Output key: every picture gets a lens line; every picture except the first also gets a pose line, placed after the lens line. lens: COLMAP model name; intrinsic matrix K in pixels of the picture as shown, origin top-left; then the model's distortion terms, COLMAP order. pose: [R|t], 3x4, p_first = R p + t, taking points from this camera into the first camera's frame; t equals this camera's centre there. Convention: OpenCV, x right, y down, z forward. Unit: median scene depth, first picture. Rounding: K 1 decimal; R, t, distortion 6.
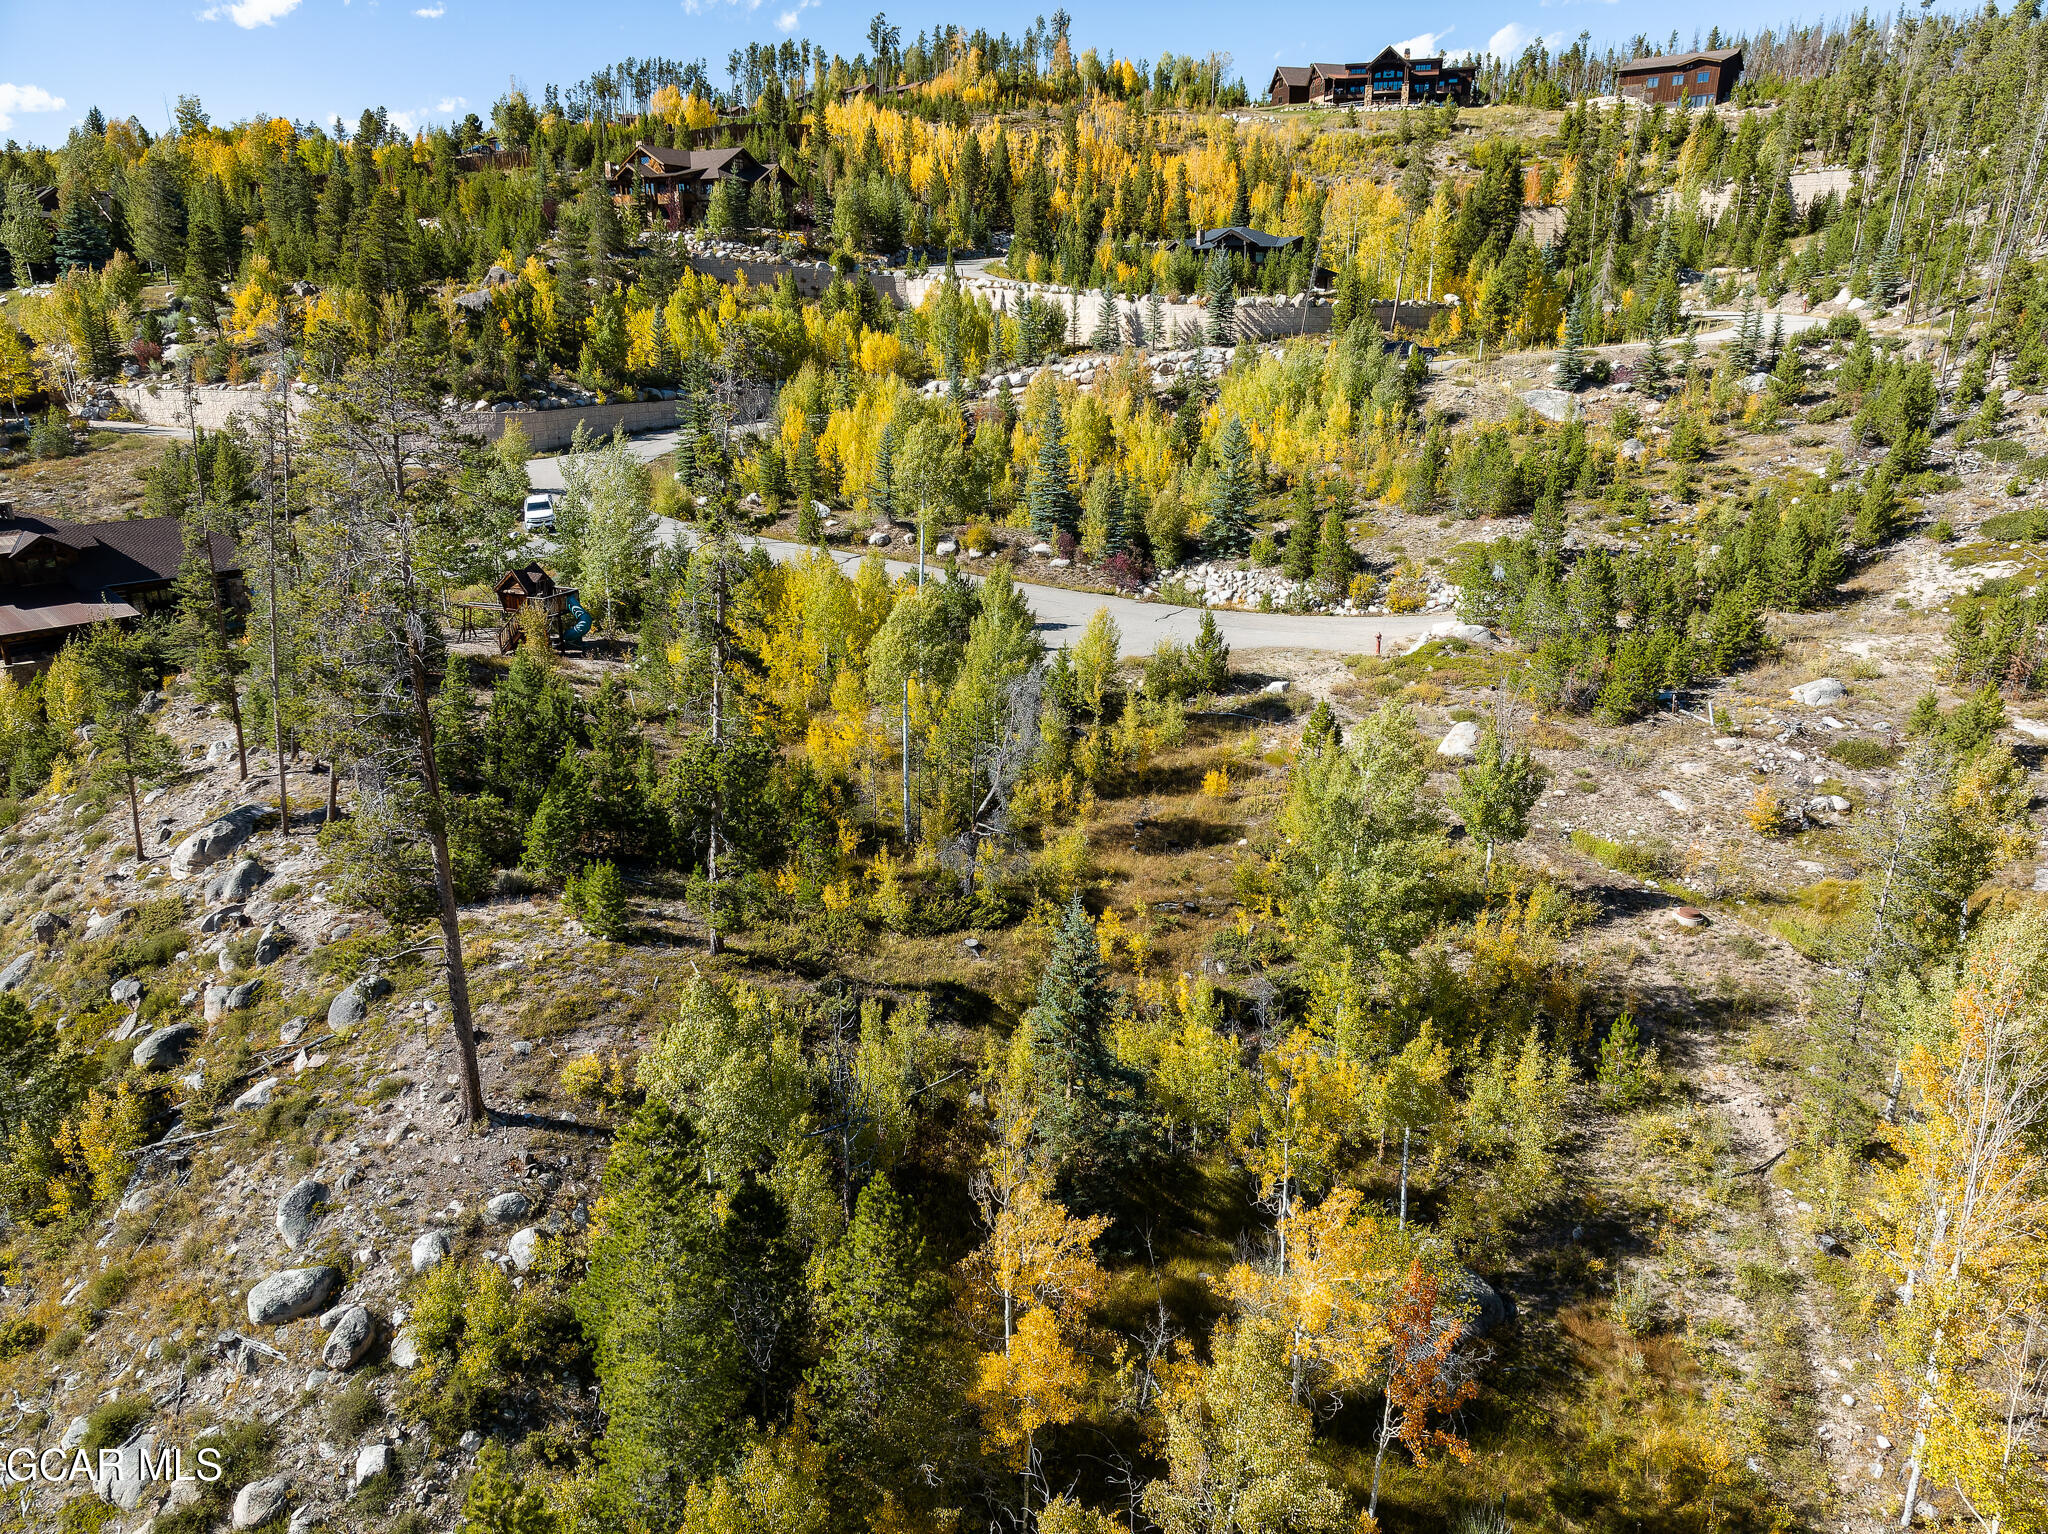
lens RADIAL K [[1391.5, 0, 1024.0], [0, 1391.5, 767.0], [0, 0, 1]] dist [-0.004860, -0.000822]
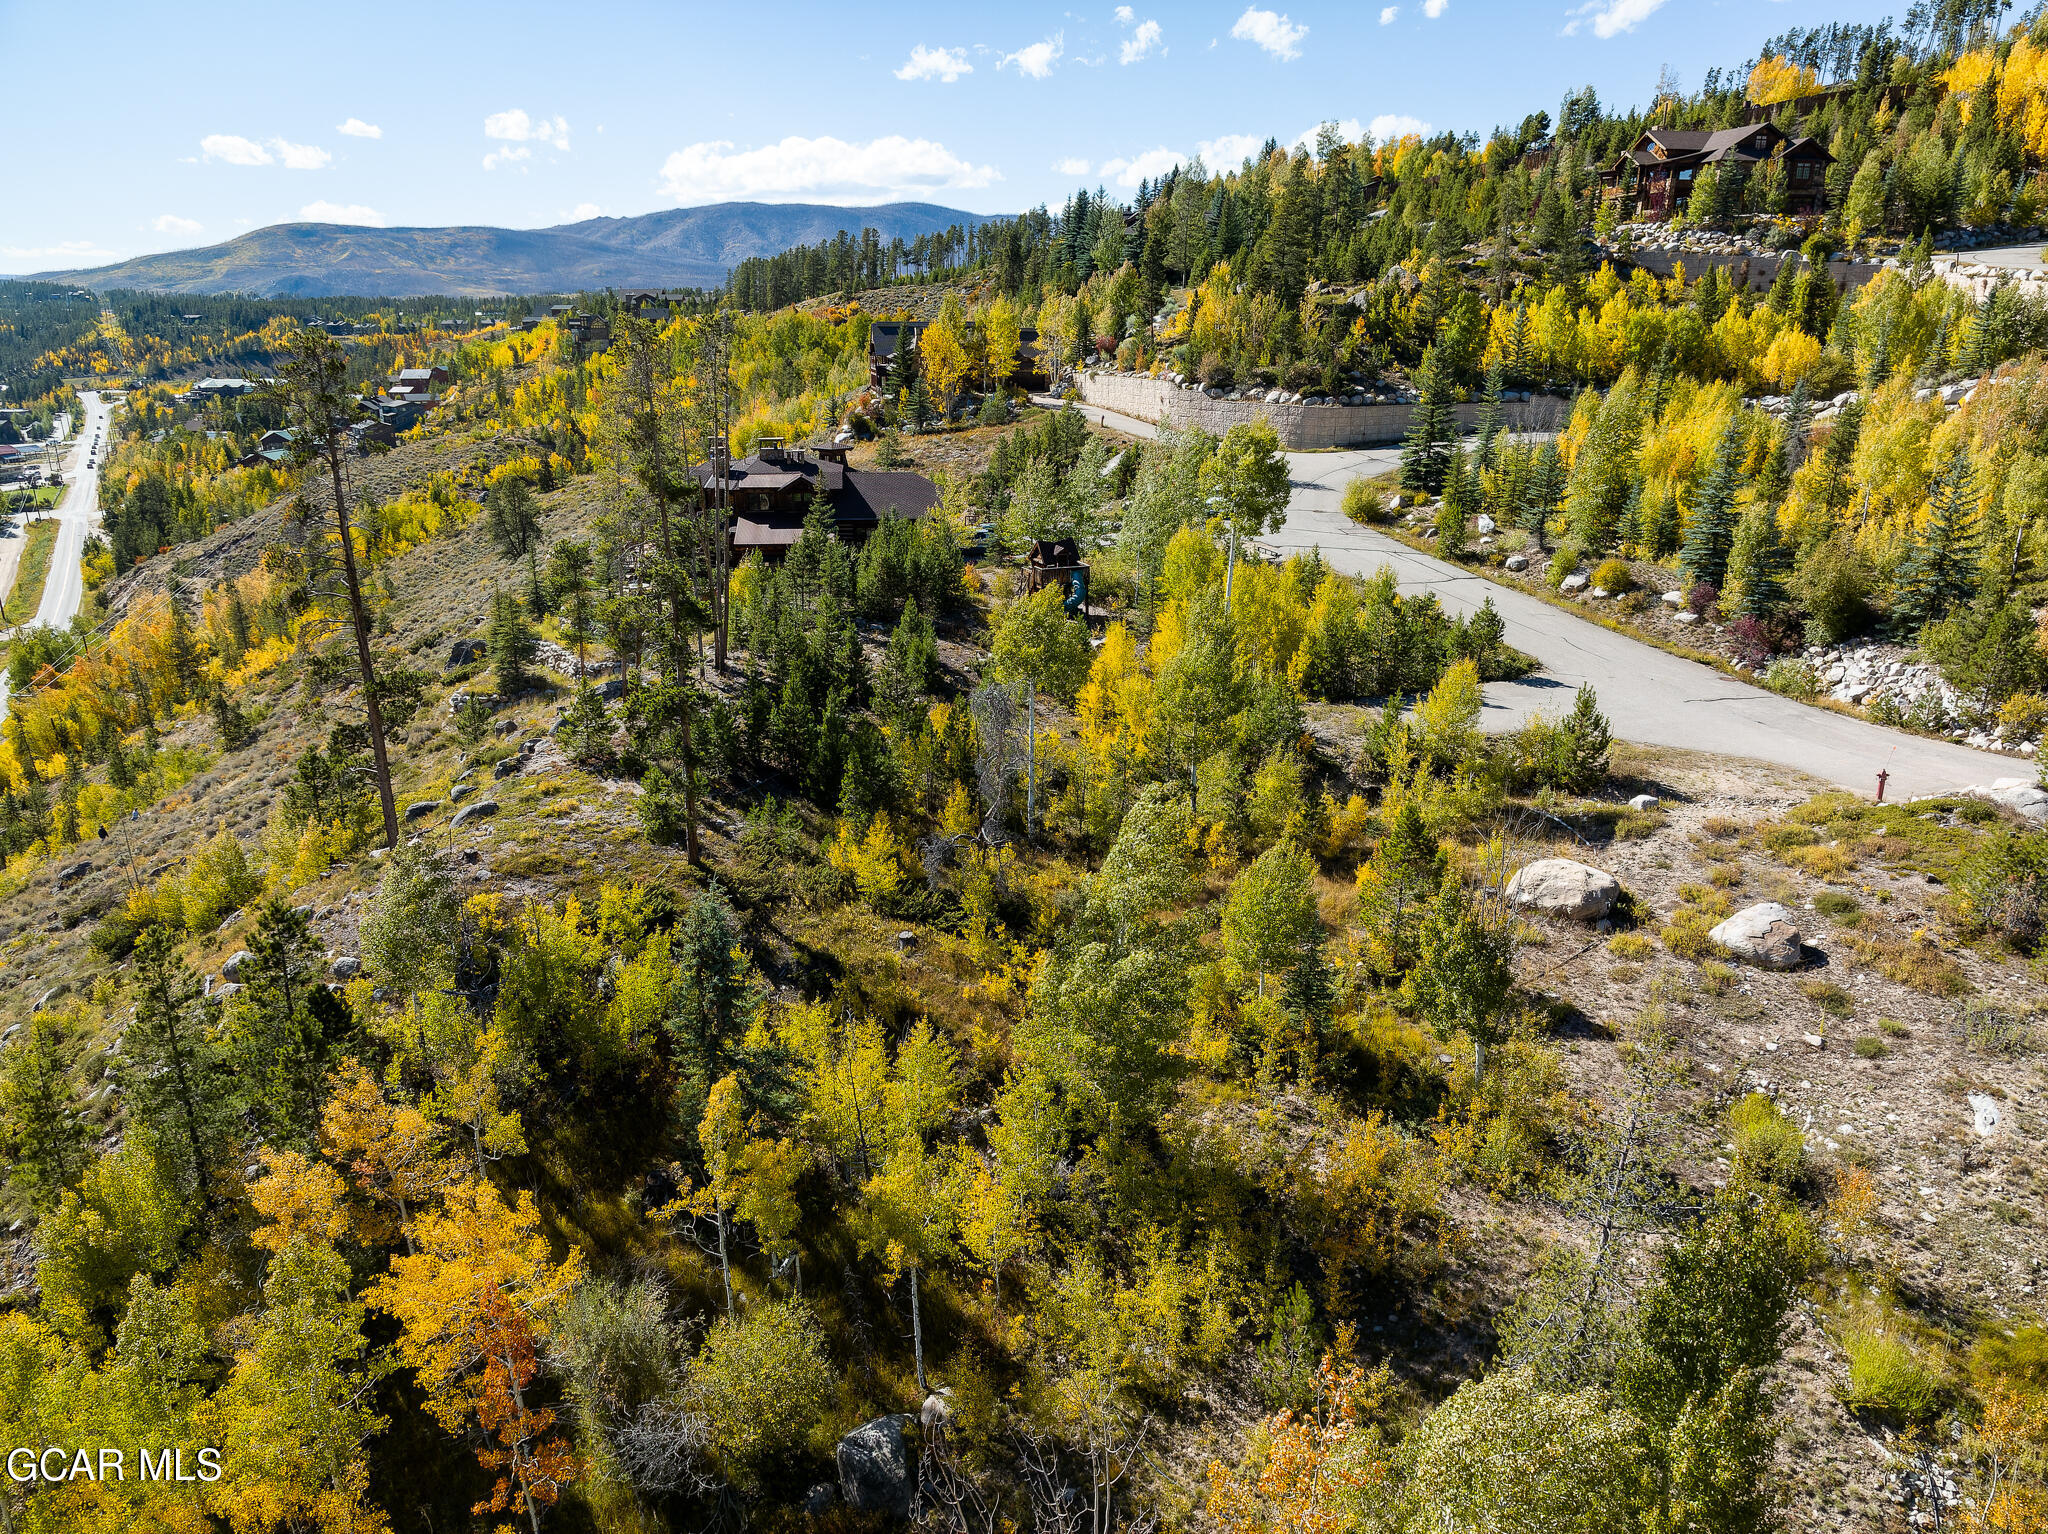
lens RADIAL K [[1391.5, 0, 1024.0], [0, 1391.5, 767.0], [0, 0, 1]] dist [-0.004860, -0.000822]
pose [[0.668563, 0.226756, -0.708241, 0.353729], [-0.225997, 0.969287, 0.096998, -0.052192], [0.708484, 0.095211, 0.699275, 0.162990]]
